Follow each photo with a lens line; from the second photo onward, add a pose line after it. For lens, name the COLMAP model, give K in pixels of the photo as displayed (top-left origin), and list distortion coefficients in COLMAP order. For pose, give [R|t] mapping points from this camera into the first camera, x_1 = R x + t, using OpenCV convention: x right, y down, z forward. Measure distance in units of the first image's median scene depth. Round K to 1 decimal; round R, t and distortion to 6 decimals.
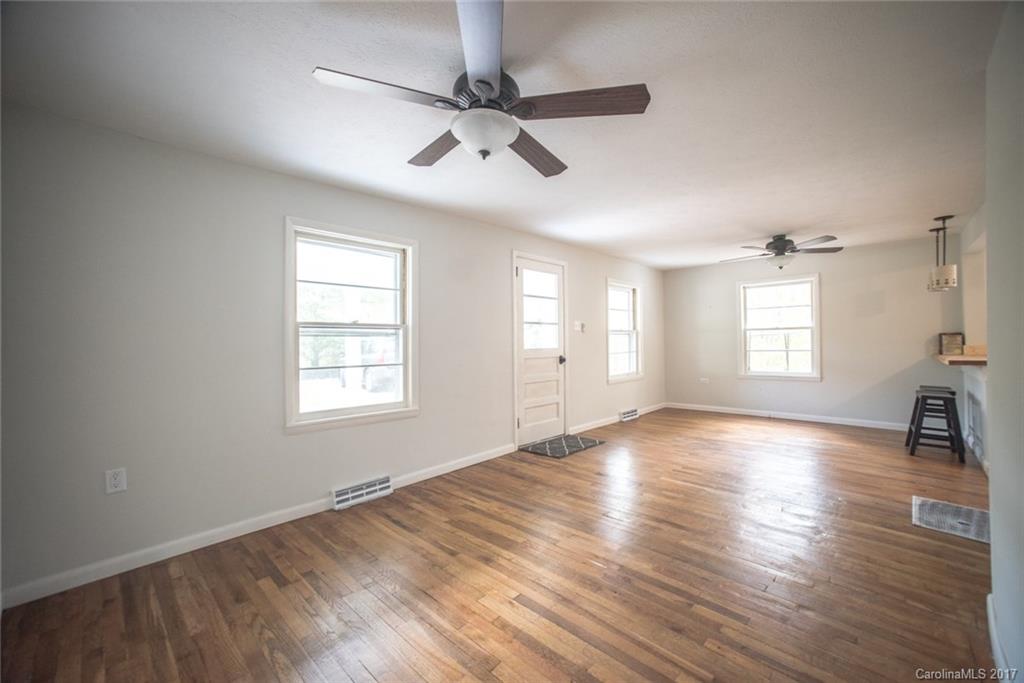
lens RADIAL K [[406.9, 0, 520.5], [0, 406.9, 335.8], [0, 0, 1]] dist [-0.022422, 0.001411]
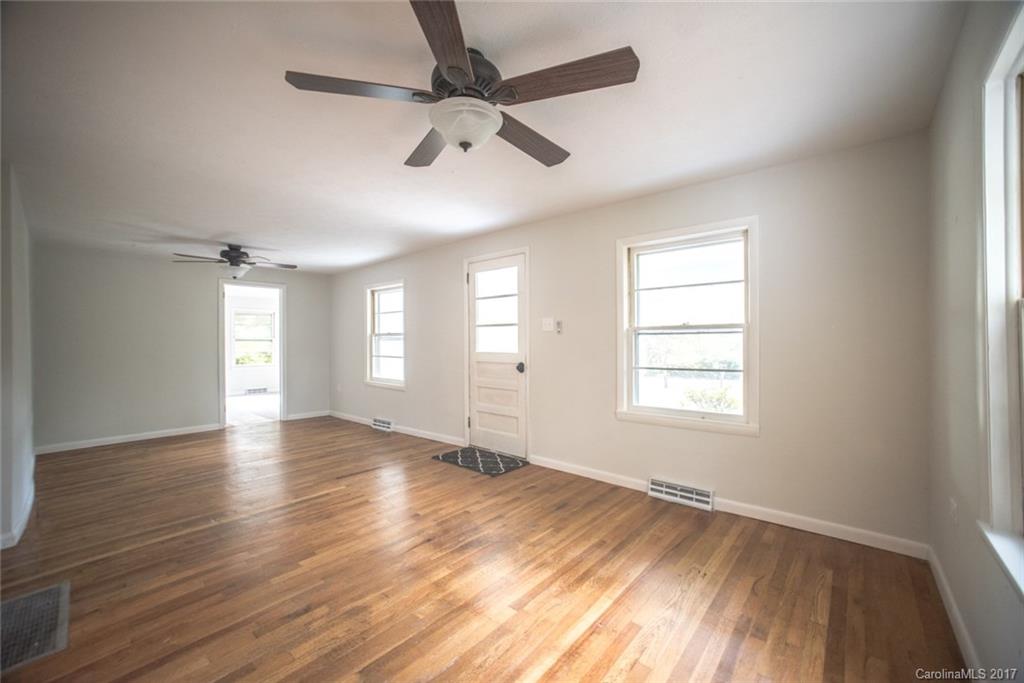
lens RADIAL K [[406.9, 0, 520.3], [0, 406.9, 346.4], [0, 0, 1]] dist [-0.022422, 0.001411]
pose [[0.058982, 0.027627, -0.997877, 1.001637], [0.021861, 0.999341, 0.028960, -0.008880], [0.998020, -0.023522, 0.058339, 1.026967]]
